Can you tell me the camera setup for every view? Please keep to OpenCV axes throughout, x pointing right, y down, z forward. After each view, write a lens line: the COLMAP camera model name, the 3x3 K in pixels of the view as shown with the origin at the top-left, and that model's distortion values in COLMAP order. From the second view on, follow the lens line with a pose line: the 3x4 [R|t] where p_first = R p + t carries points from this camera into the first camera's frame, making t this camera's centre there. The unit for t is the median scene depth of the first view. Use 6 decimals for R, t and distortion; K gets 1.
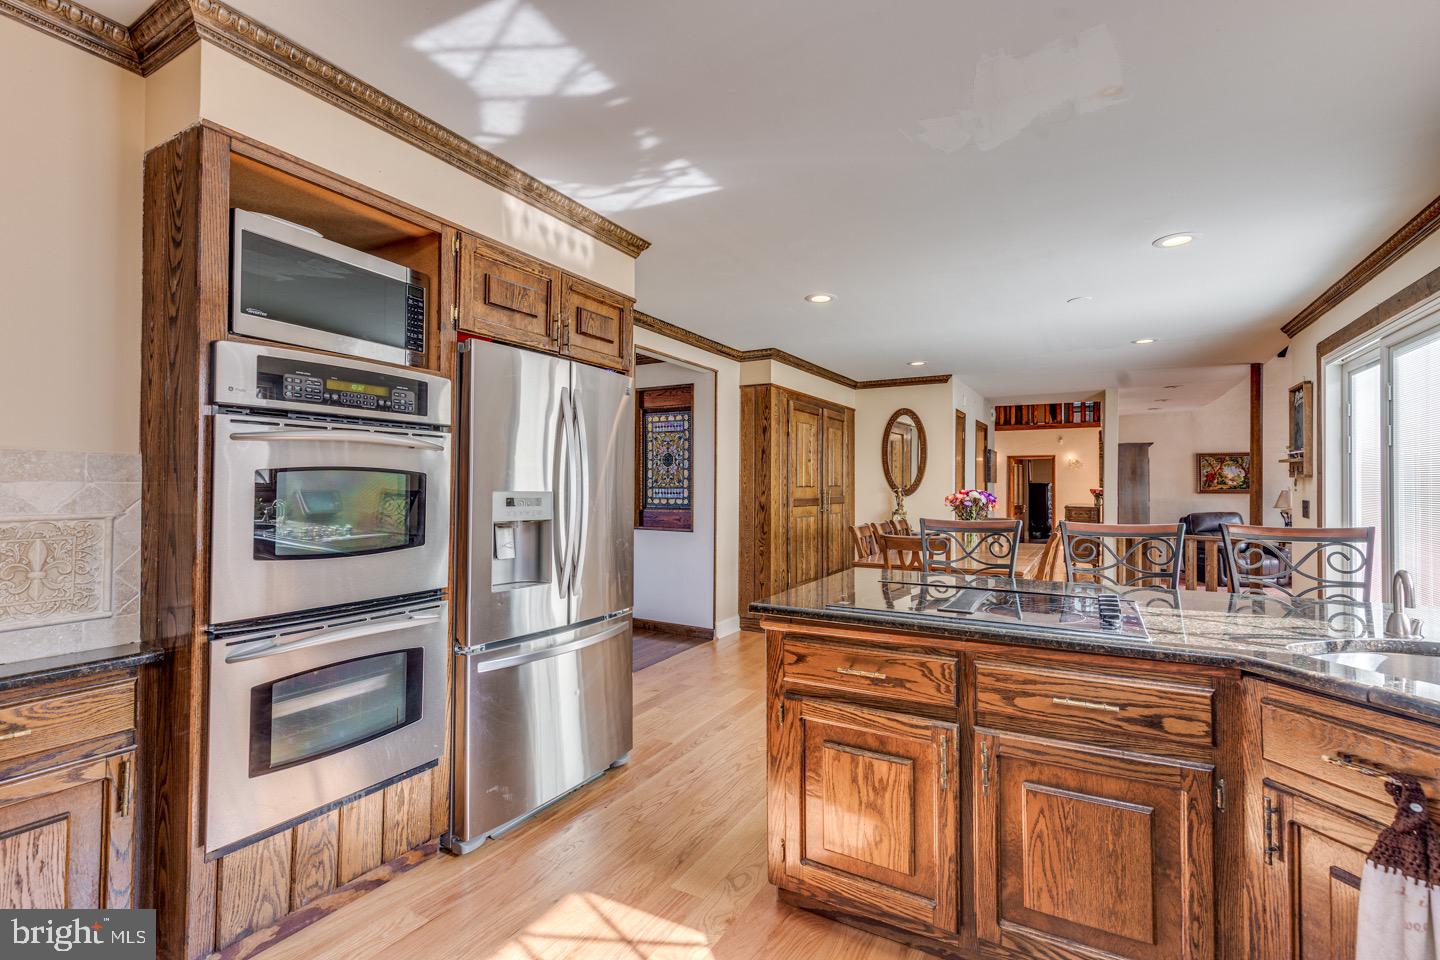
lens RADIAL K [[651.3, 0, 726.7], [0, 651.3, 477.9], [0, 0, 1]] dist [-0.004045, 0.000098]
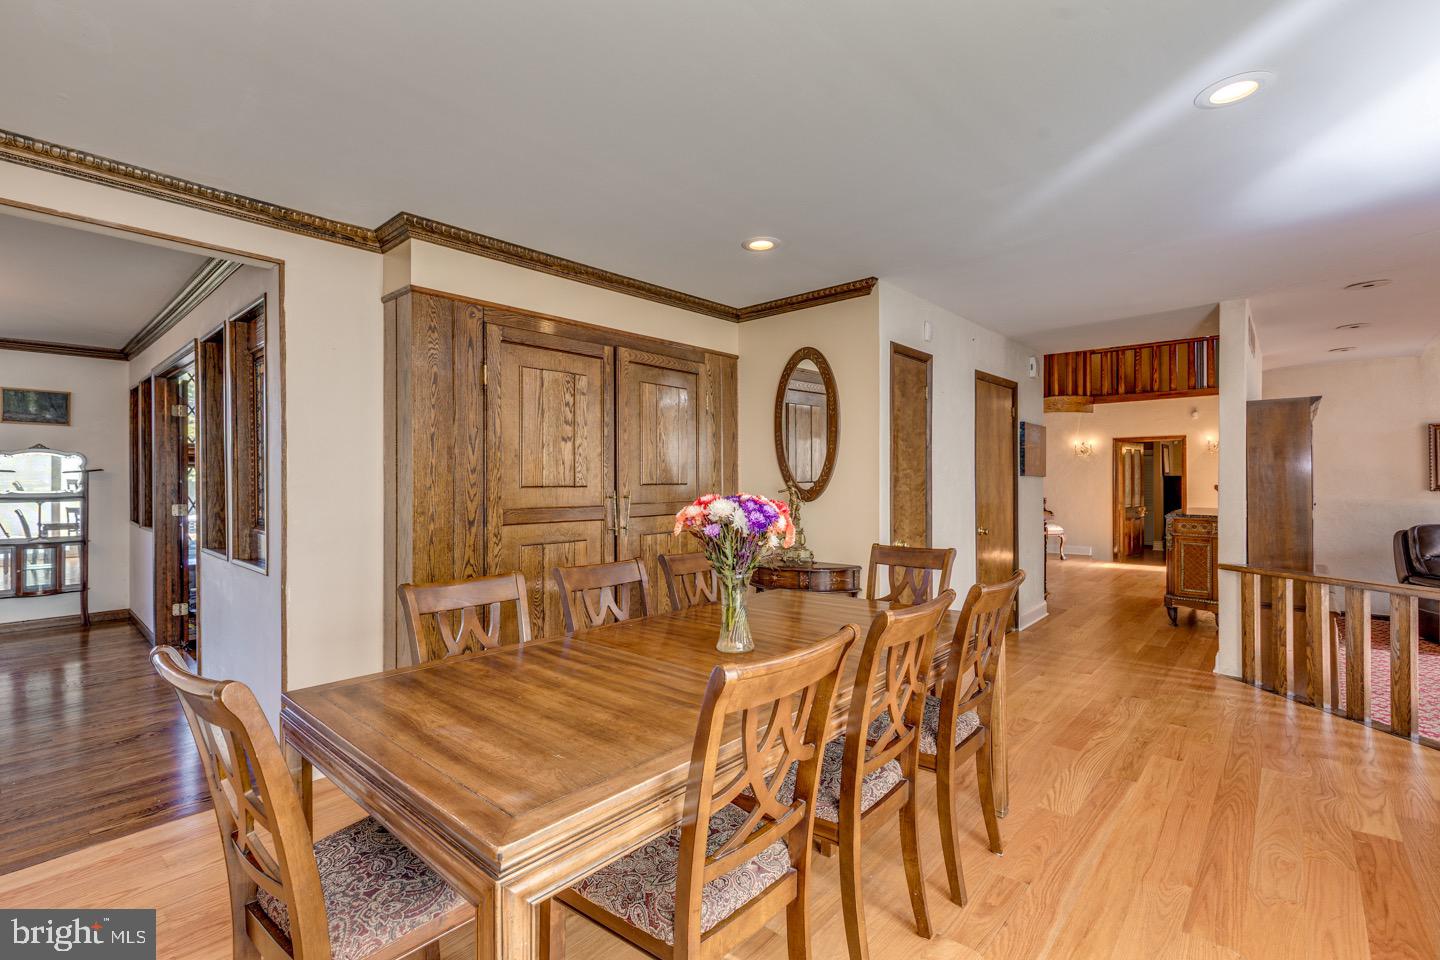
lens RADIAL K [[651.3, 0, 714.8], [0, 651.3, 481.2], [0, 0, 1]] dist [-0.004045, 0.000098]
pose [[0.977360, -0.007121, -0.211463, 0.306171], [0.009512, 0.999902, 0.010290, 0.003668], [0.211369, -0.012069, 0.977332, 0.411673]]
